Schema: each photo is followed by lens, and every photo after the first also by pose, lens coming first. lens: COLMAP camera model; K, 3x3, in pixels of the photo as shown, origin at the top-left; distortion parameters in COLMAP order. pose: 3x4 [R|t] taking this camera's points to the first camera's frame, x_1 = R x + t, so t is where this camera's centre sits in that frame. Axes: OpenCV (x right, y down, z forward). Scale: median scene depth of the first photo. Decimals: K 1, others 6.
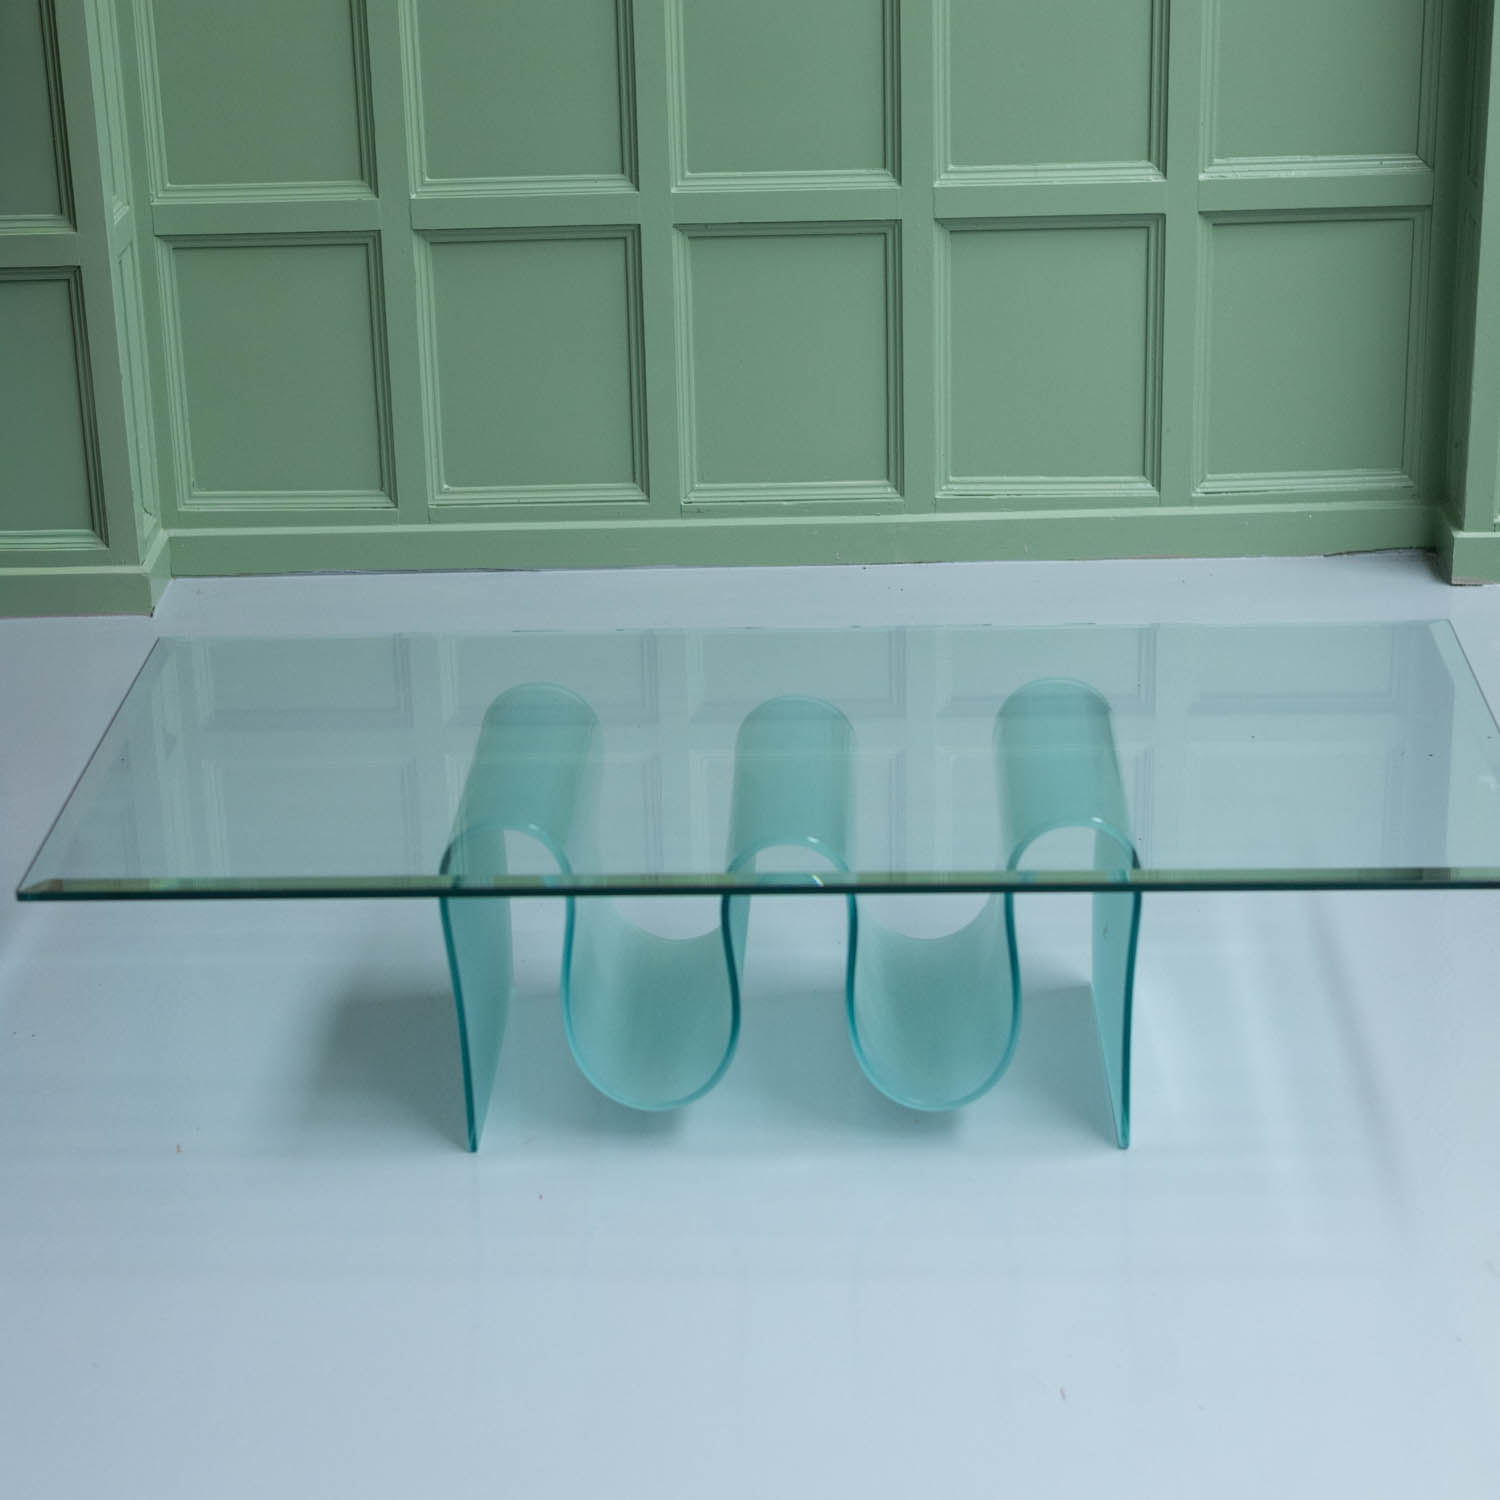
lens RADIAL K [[3337.6, 0, 674.4], [0, 3337.6, 703.4], [0, 0, 1]] dist [-0.006904, 0.000000]
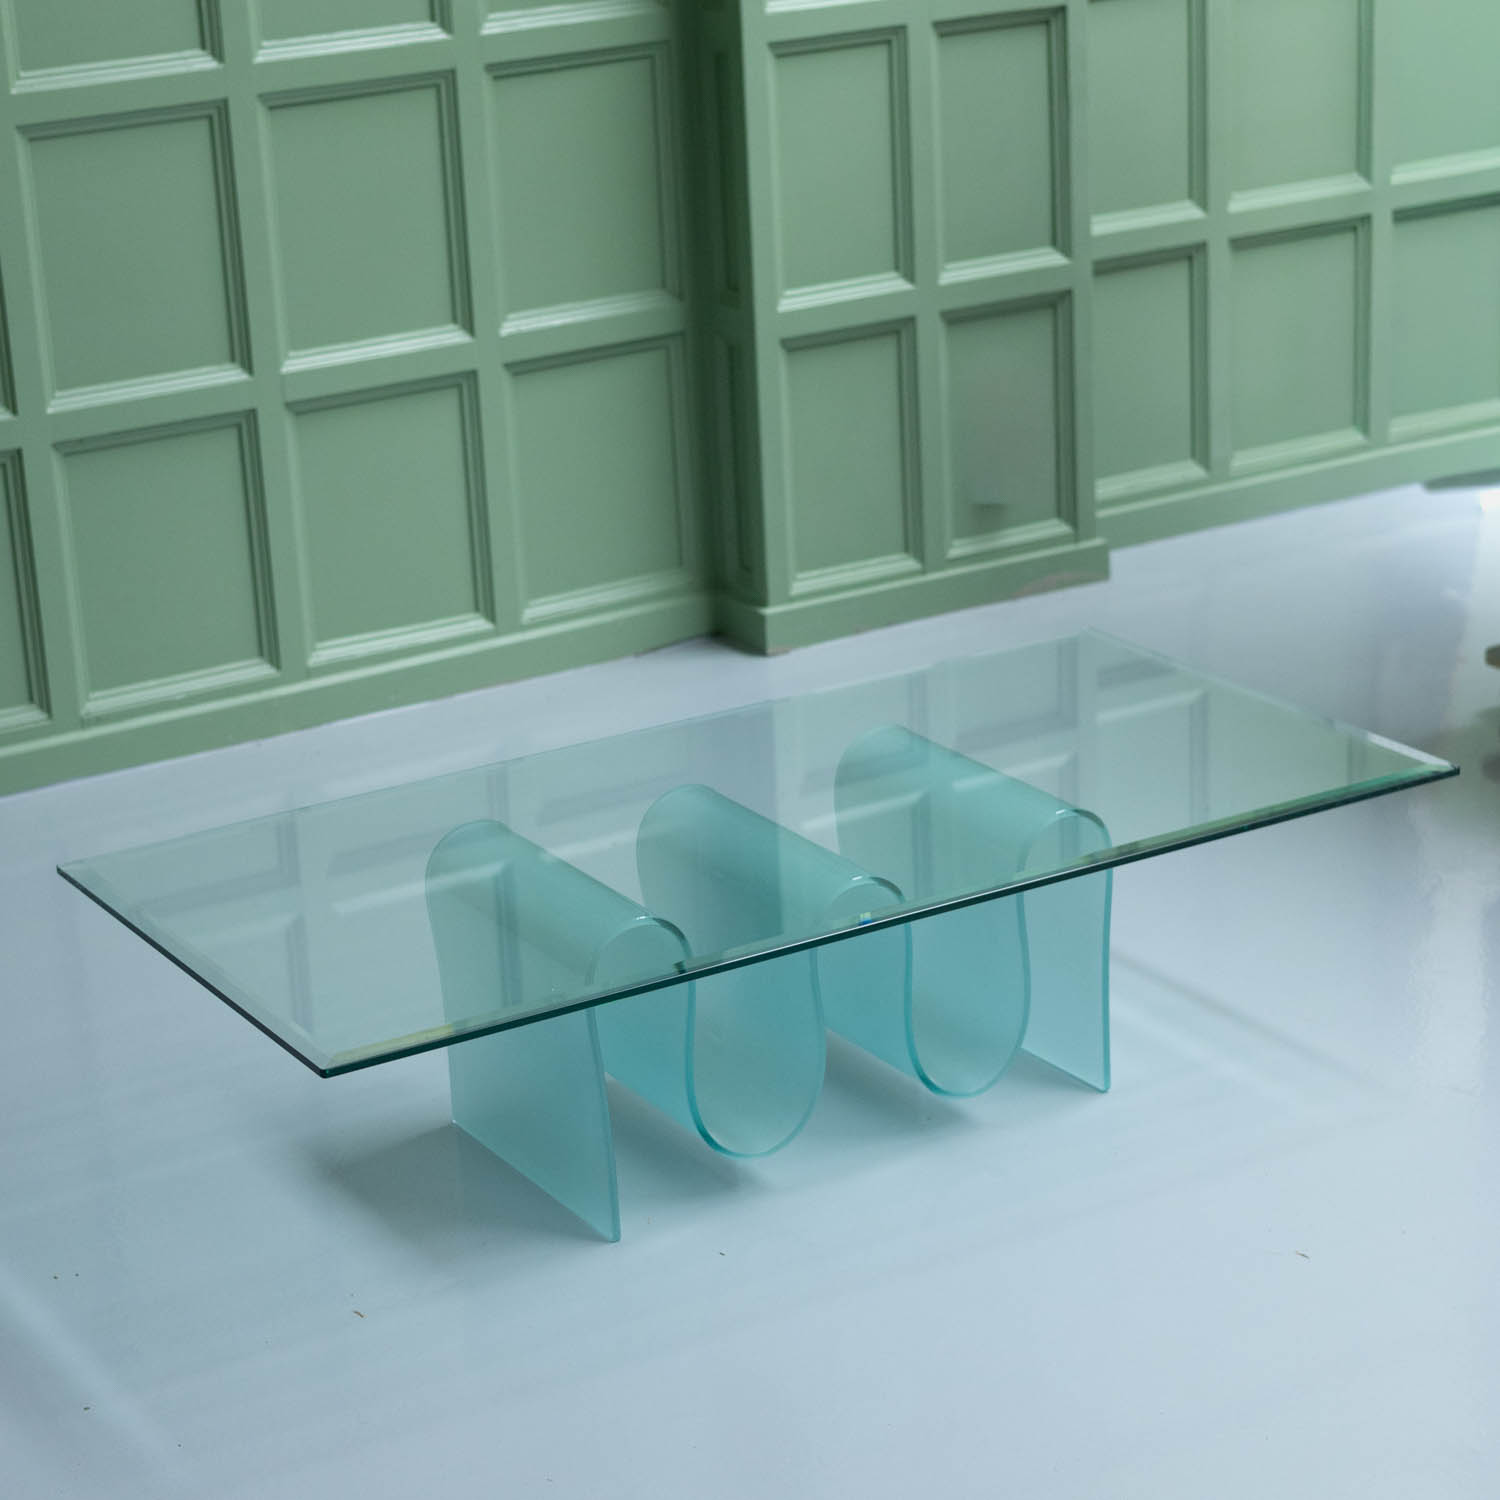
lens RADIAL K [[3337.6, 0, 750.3], [0, 3337.6, 748.9], [0, 0, 1]] dist [-0.006904, 0.000000]
pose [[0.846182, -0.189129, 0.498203, -0.337087], [0.223443, 0.974671, -0.009504, 0.005641], [-0.483787, 0.119361, 0.867008, 0.015562]]
